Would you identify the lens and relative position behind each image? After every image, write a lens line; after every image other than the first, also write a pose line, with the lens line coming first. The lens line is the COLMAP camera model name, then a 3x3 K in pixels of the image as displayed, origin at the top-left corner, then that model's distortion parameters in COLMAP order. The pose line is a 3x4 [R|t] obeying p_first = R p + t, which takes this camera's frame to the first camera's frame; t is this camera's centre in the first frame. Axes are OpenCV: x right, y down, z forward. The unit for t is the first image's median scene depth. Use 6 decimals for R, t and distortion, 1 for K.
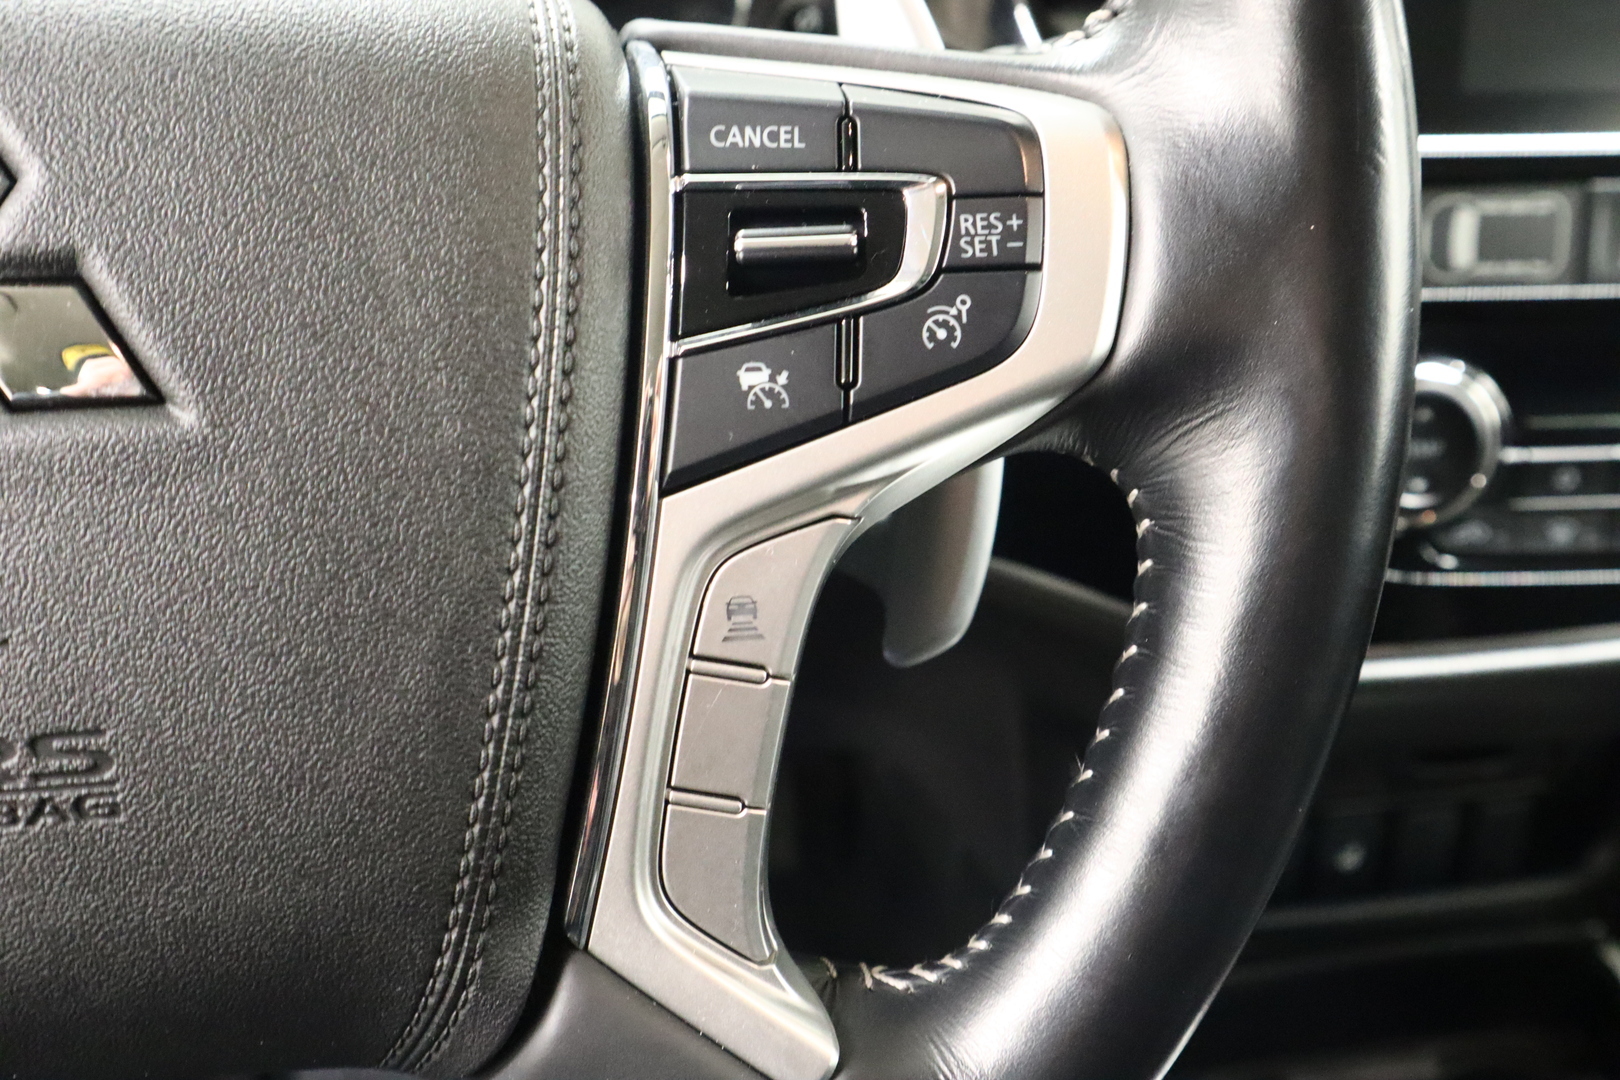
lens RADIAL K [[1487.7, 0, 810.0], [0, 1487.7, 540.0], [0, 0, 1]] dist [-0.002889, 0.000447]
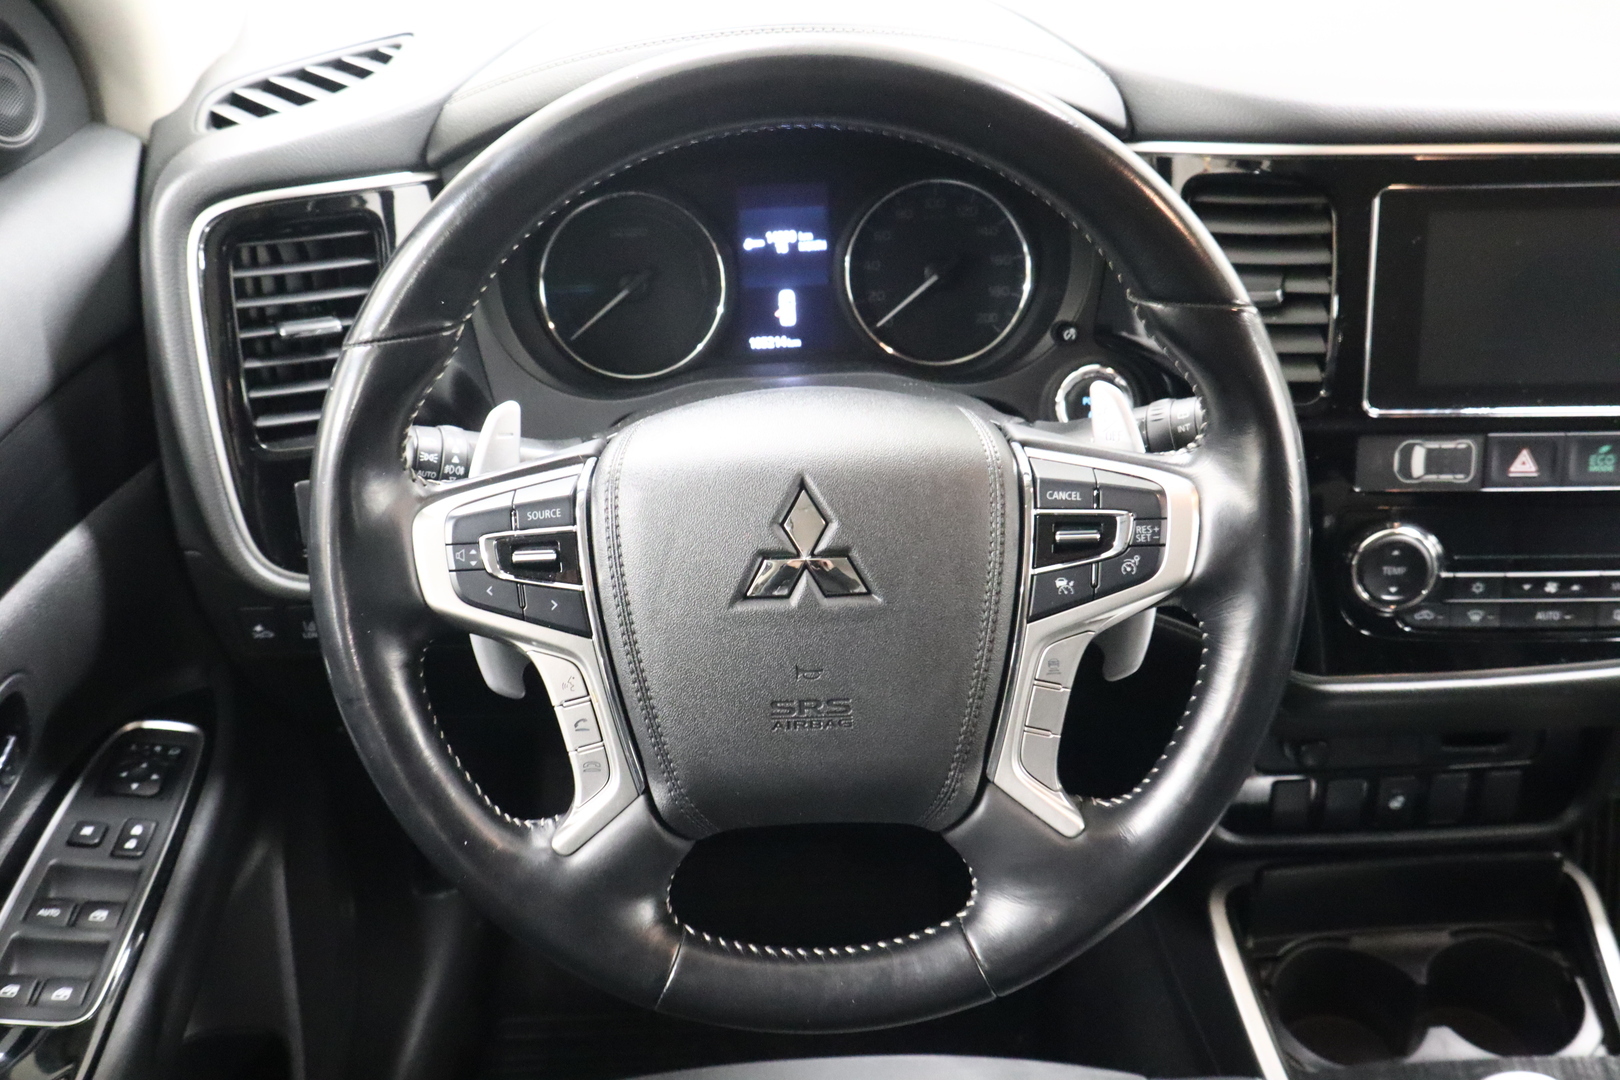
lens RADIAL K [[1618.4, 0, 810.0], [0, 1618.4, 540.0], [0, 0, 1]] dist [-0.019799, 0.018097]
pose [[0.992542, 0.025195, -0.119274, -0.144538], [-0.022530, 0.999467, 0.023637, -0.248055], [0.119806, -0.020774, 0.992580, -2.080177]]
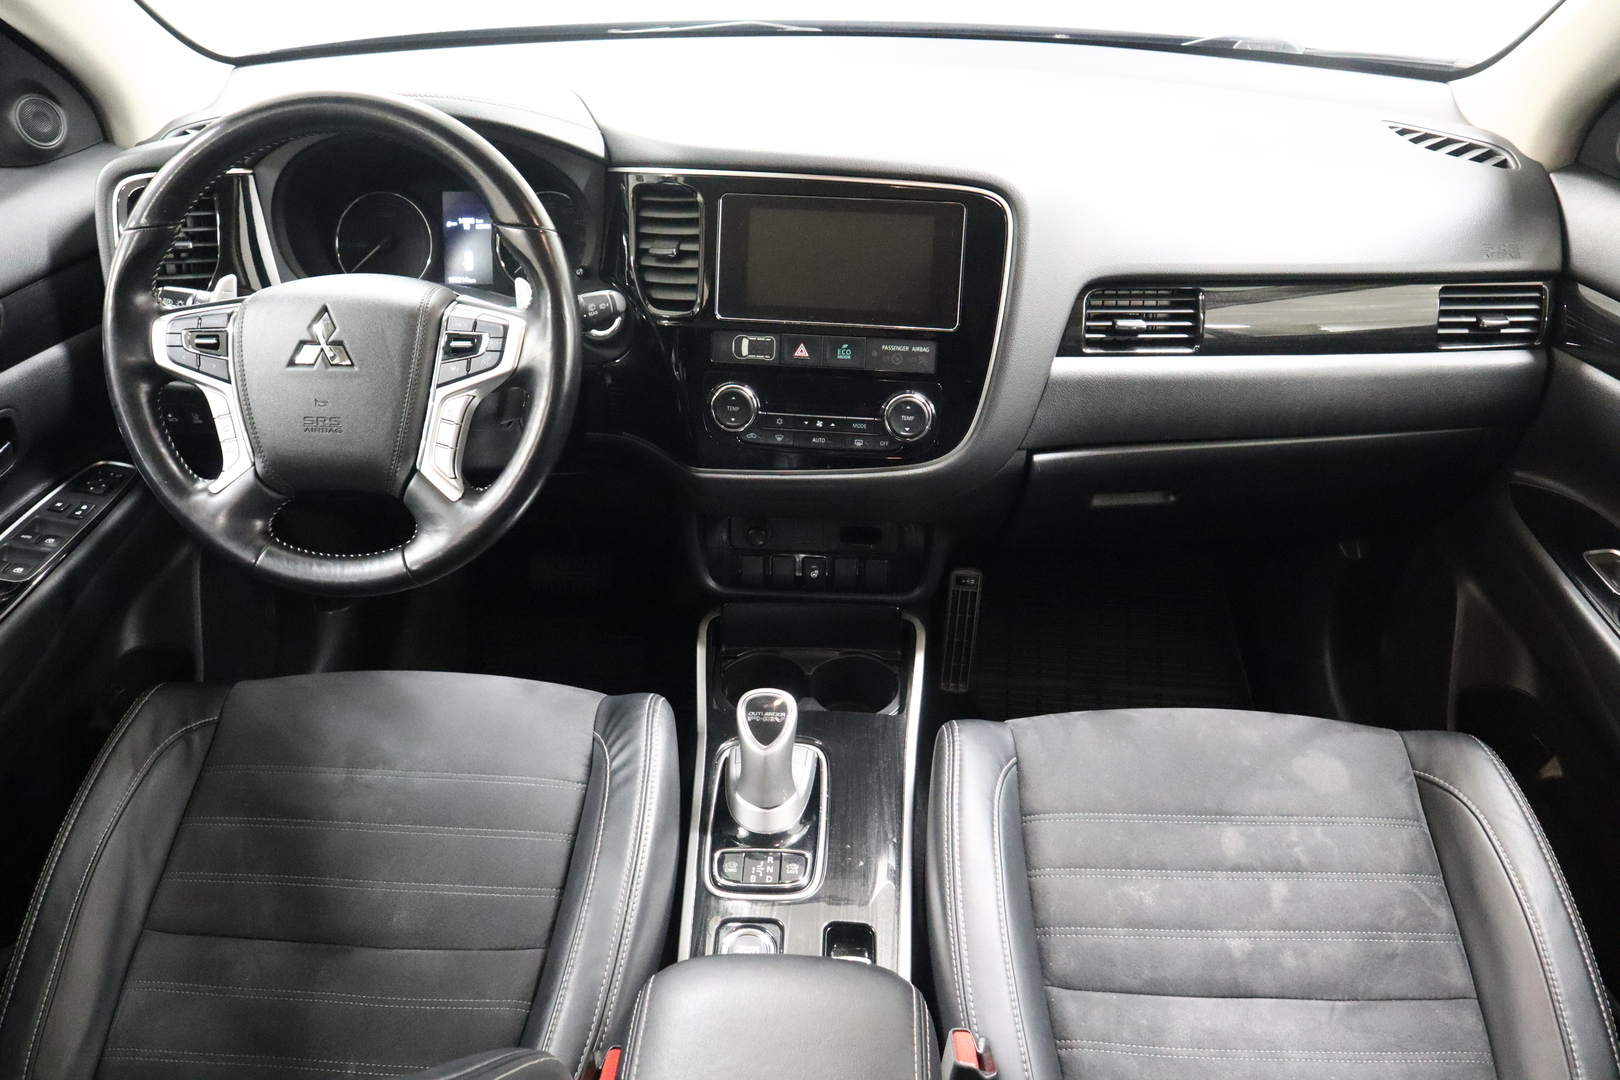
lens RADIAL K [[1170.5, 0, 810.0], [0, 1170.5, 540.0], [0, 0, 1]] dist [-0.064012, 0.003985]
pose [[0.975474, 0.098090, -0.197050, 2.133510], [-0.095542, 0.995173, 0.022418, 0.298336], [0.198298, -0.003041, 0.980137, -2.927399]]
